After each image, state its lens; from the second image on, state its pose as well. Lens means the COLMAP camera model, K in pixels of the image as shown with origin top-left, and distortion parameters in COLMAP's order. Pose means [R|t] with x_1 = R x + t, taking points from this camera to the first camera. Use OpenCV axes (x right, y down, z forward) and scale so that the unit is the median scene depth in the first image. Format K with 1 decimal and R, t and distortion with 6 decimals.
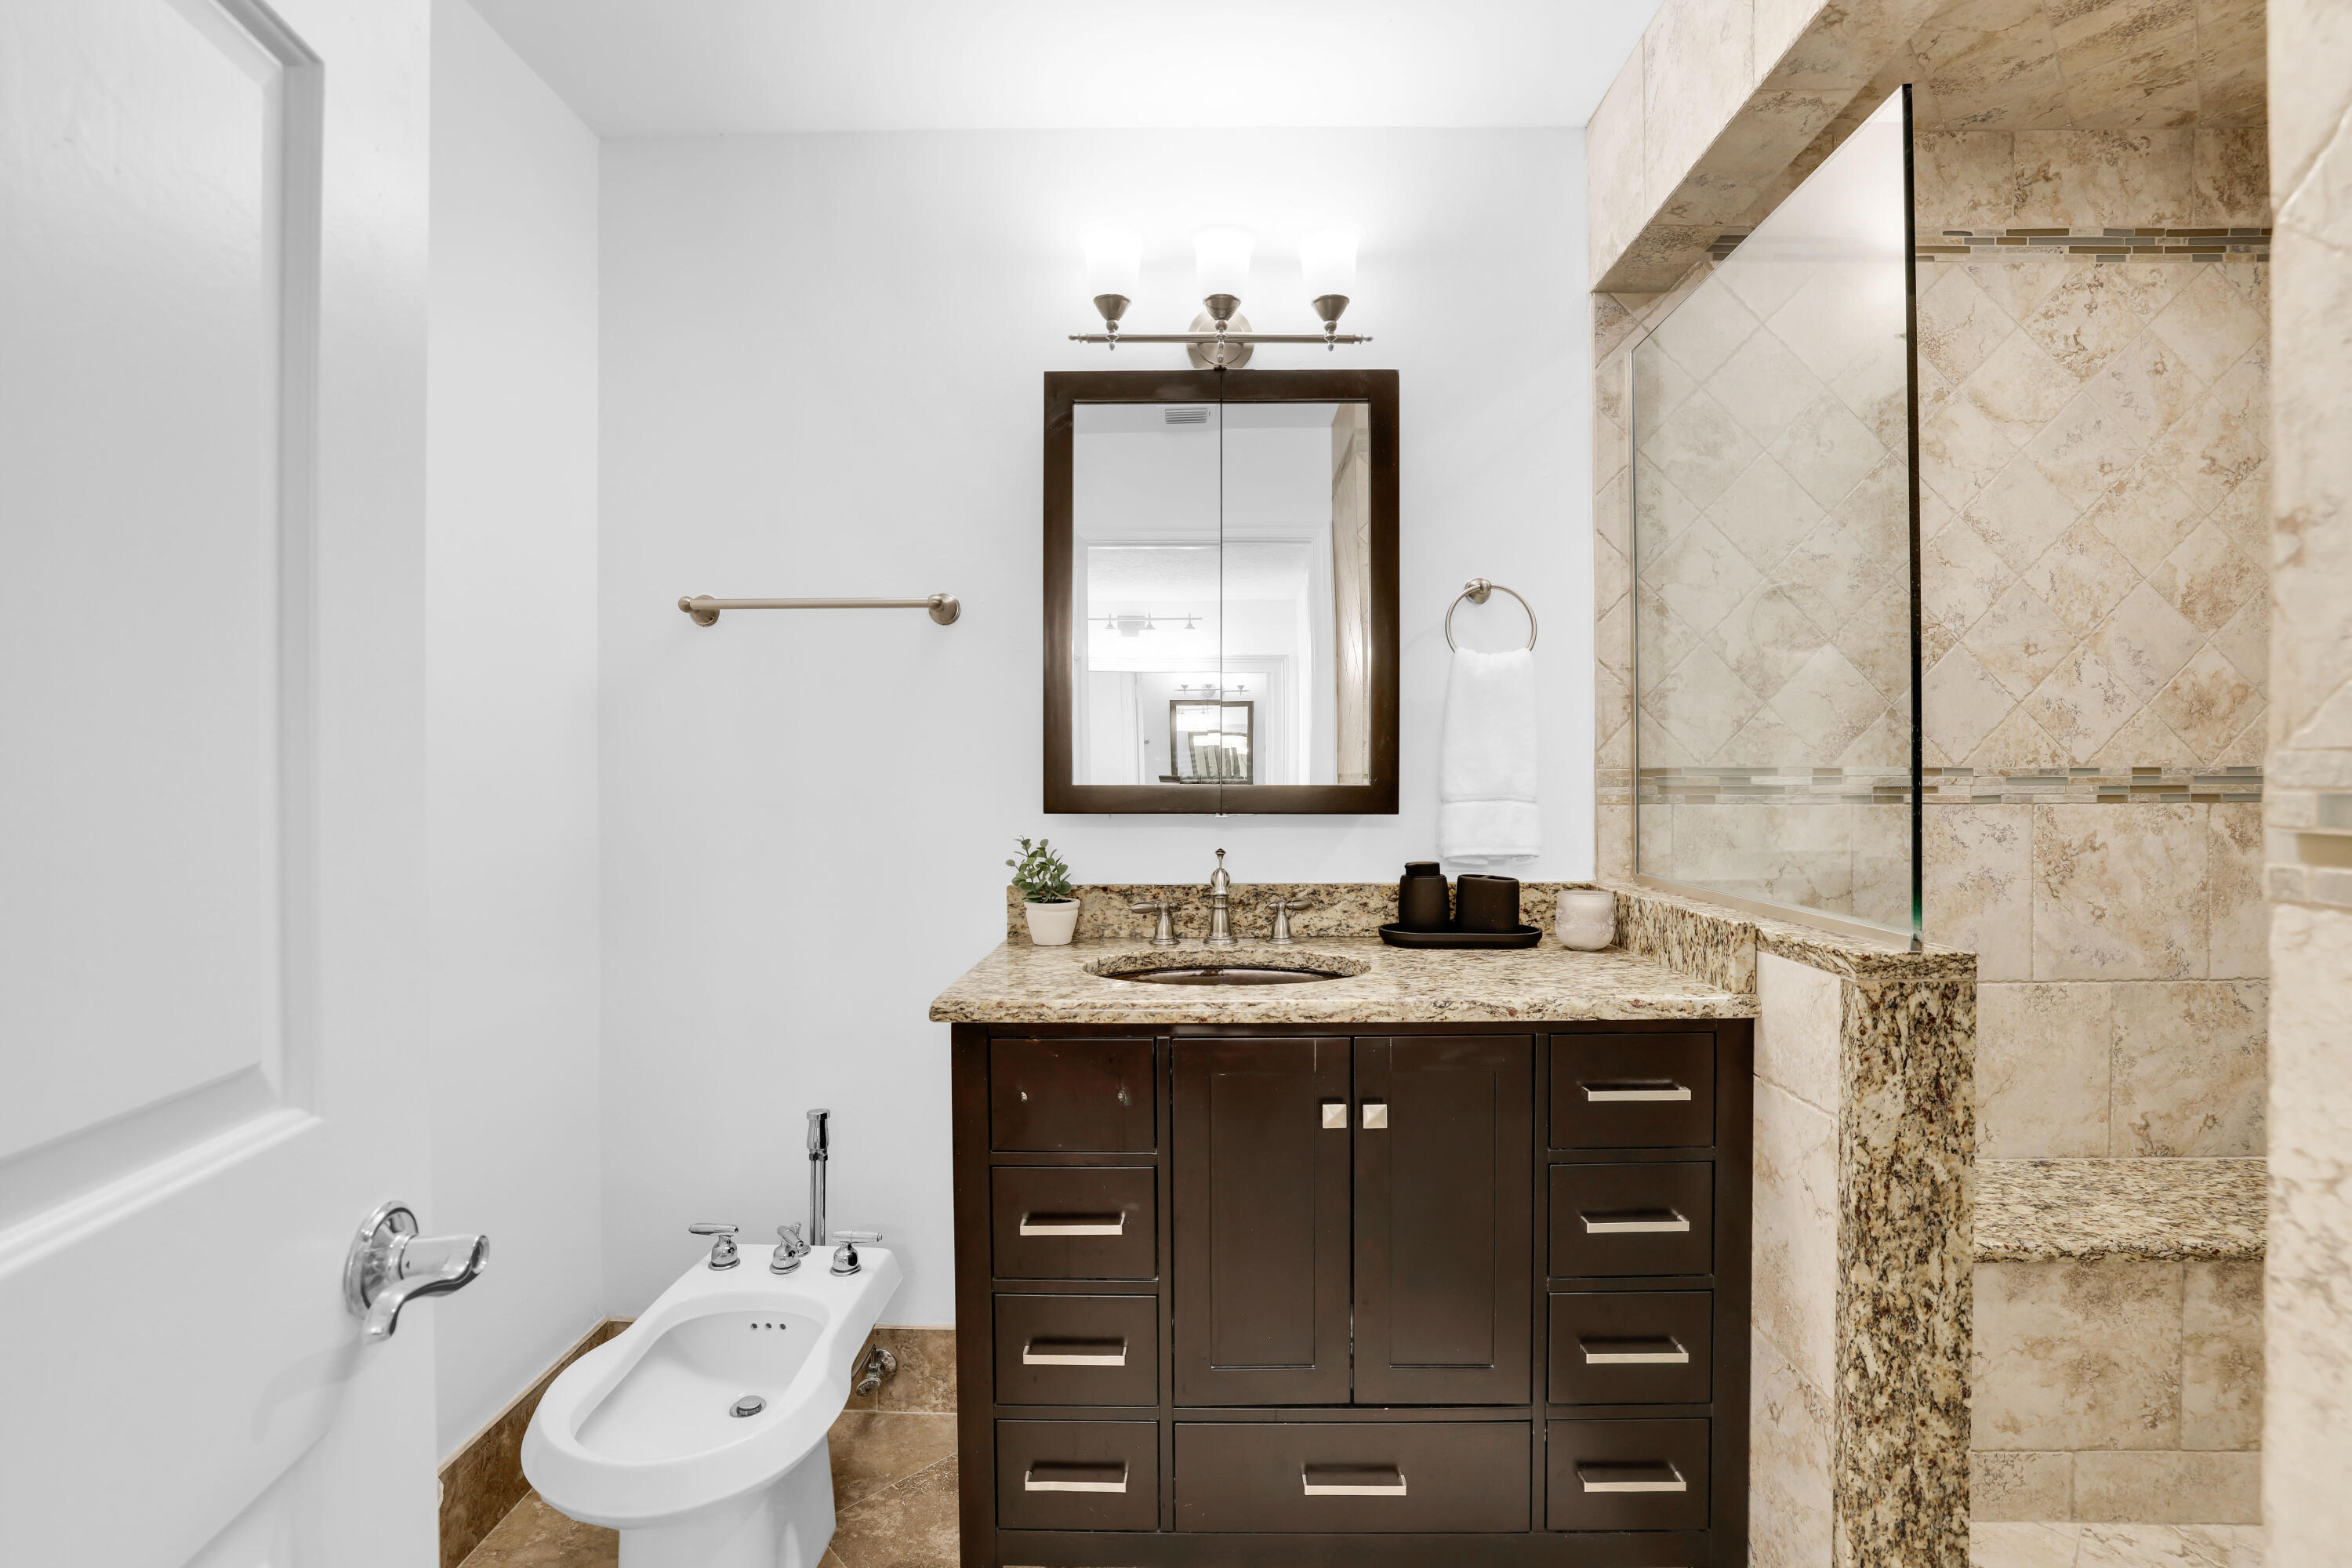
lens RADIAL K [[1029.4, 0, 1178.8], [0, 1029.4, 781.7], [0, 0, 1]] dist [-0.015227, 0.000598]
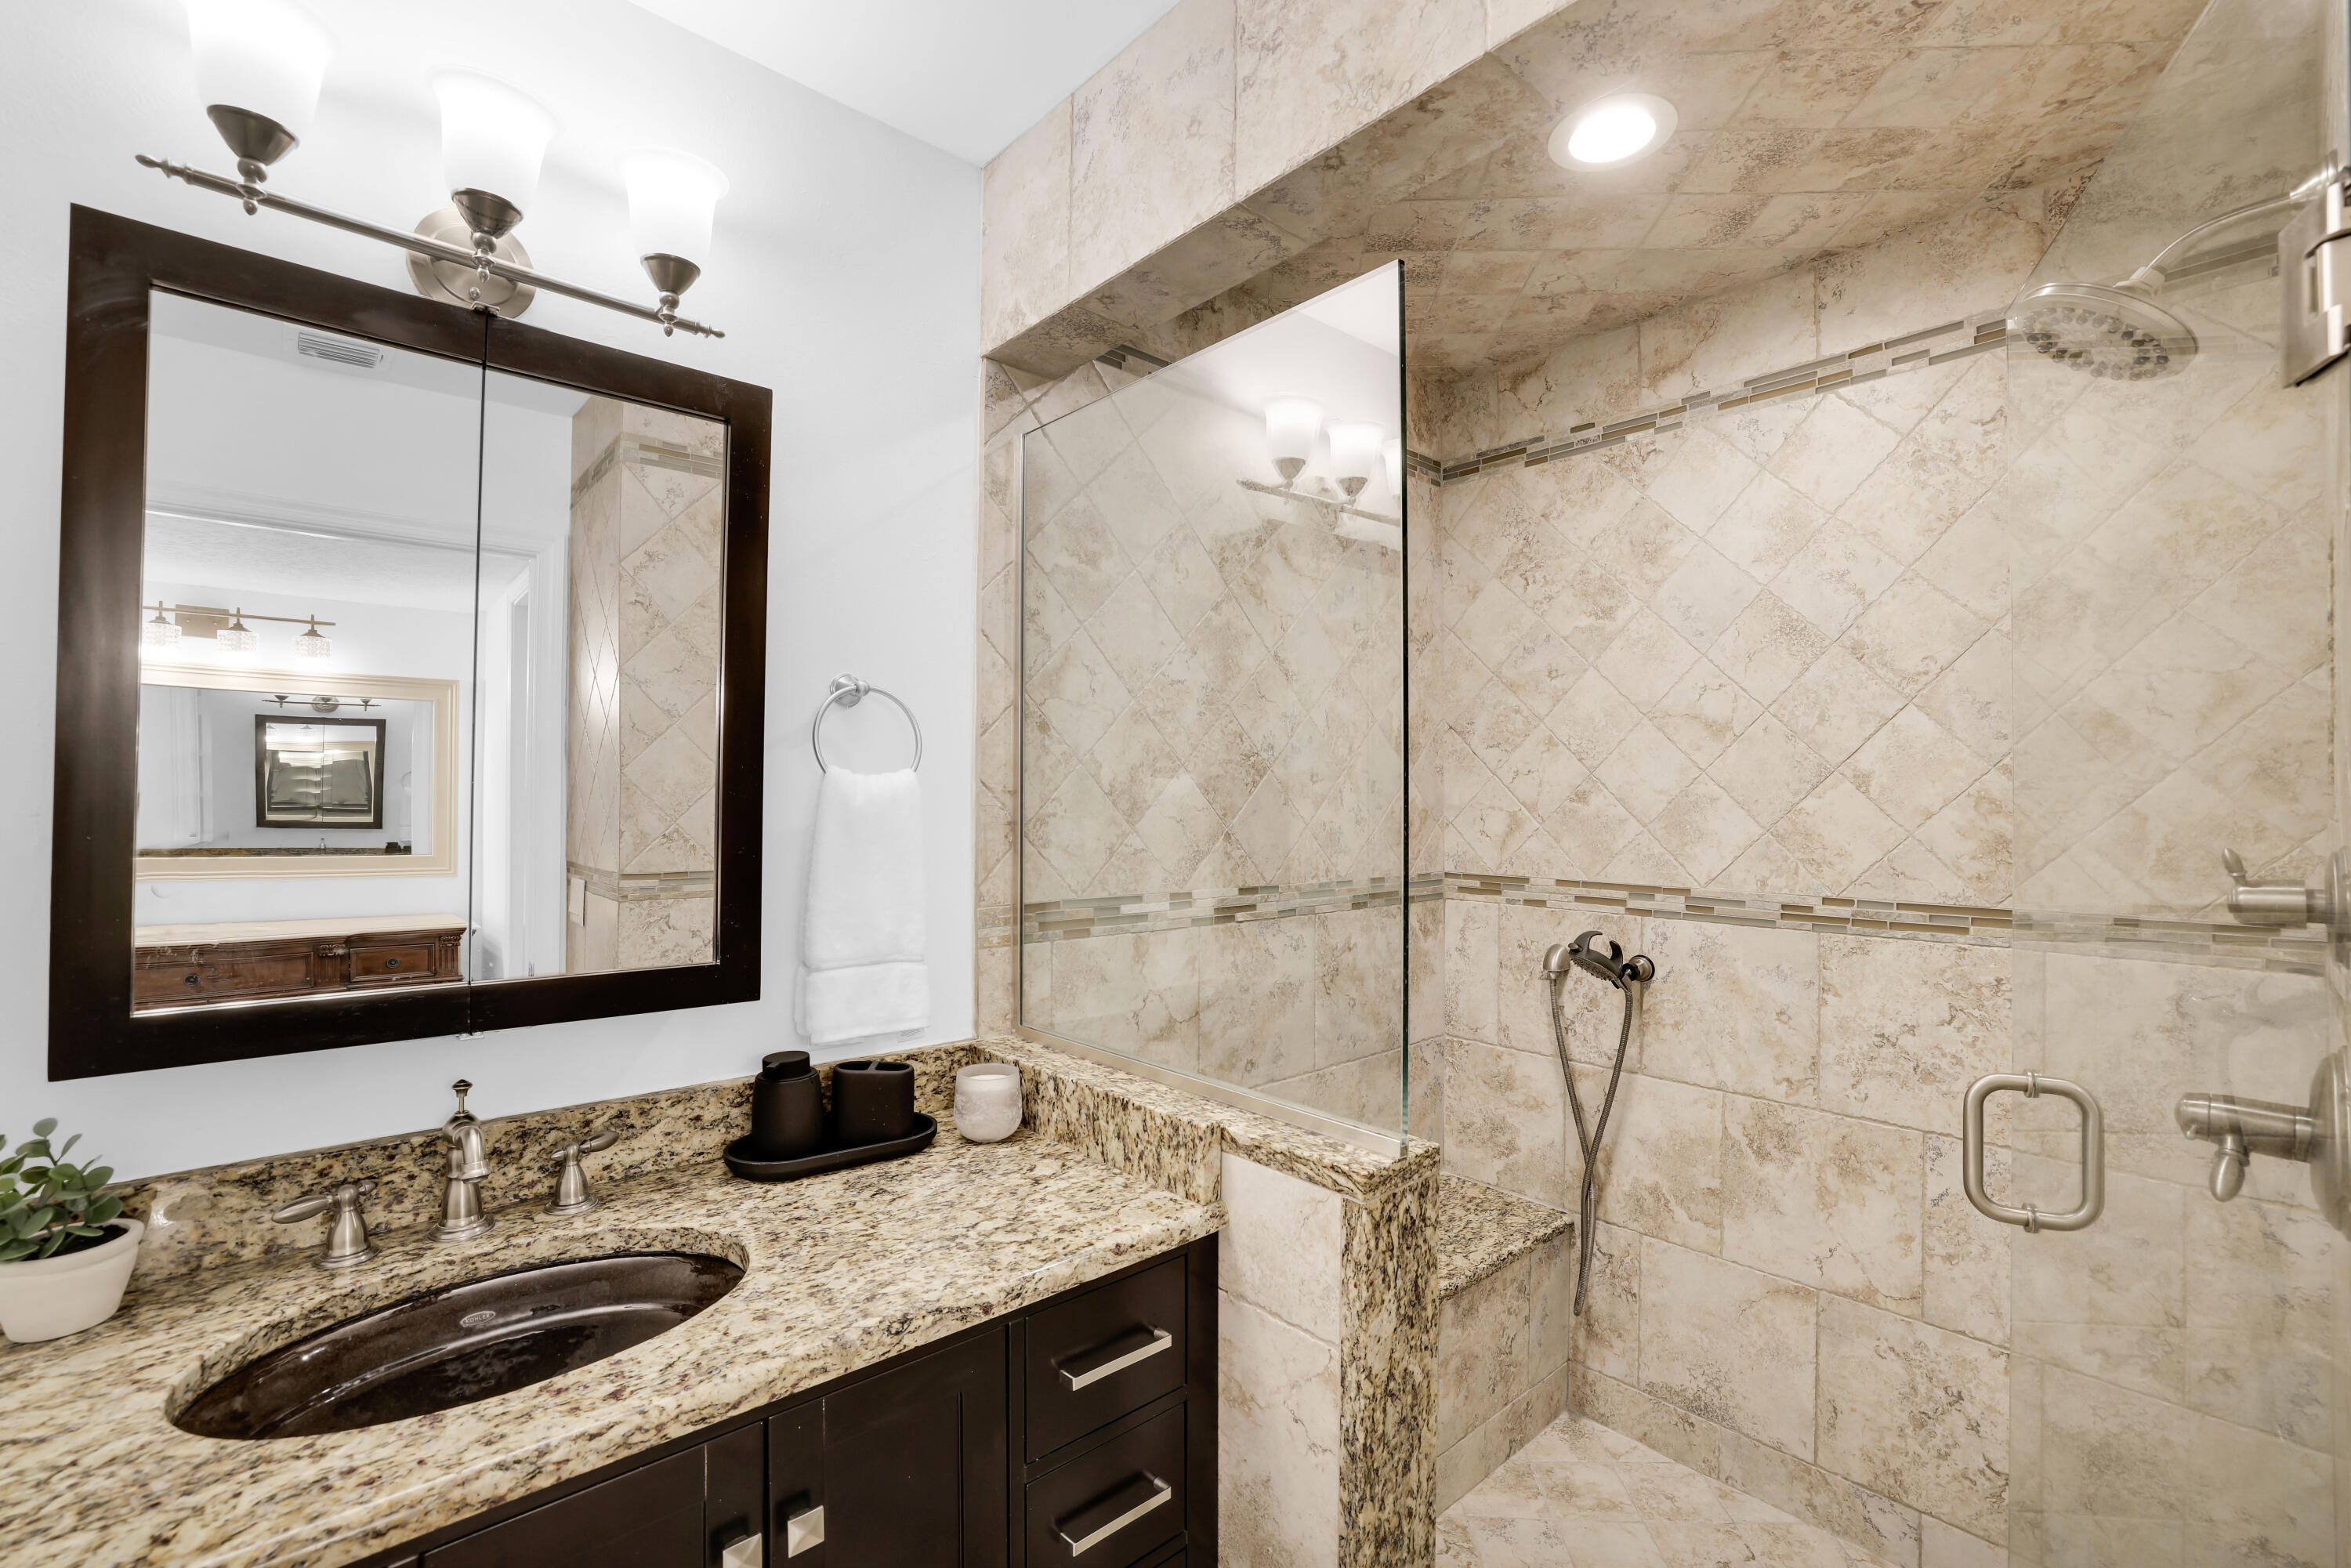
lens RADIAL K [[1028.3, 0, 1174.4], [0, 1028.3, 787.9], [0, 0, 1]] dist [-0.053919, 0.021818]
pose [[0.736665, 0.012476, 0.676142, -0.054943], [0.000571, 0.999818, -0.019070, -0.101093], [-0.676257, 0.014434, 0.736524, 0.271810]]
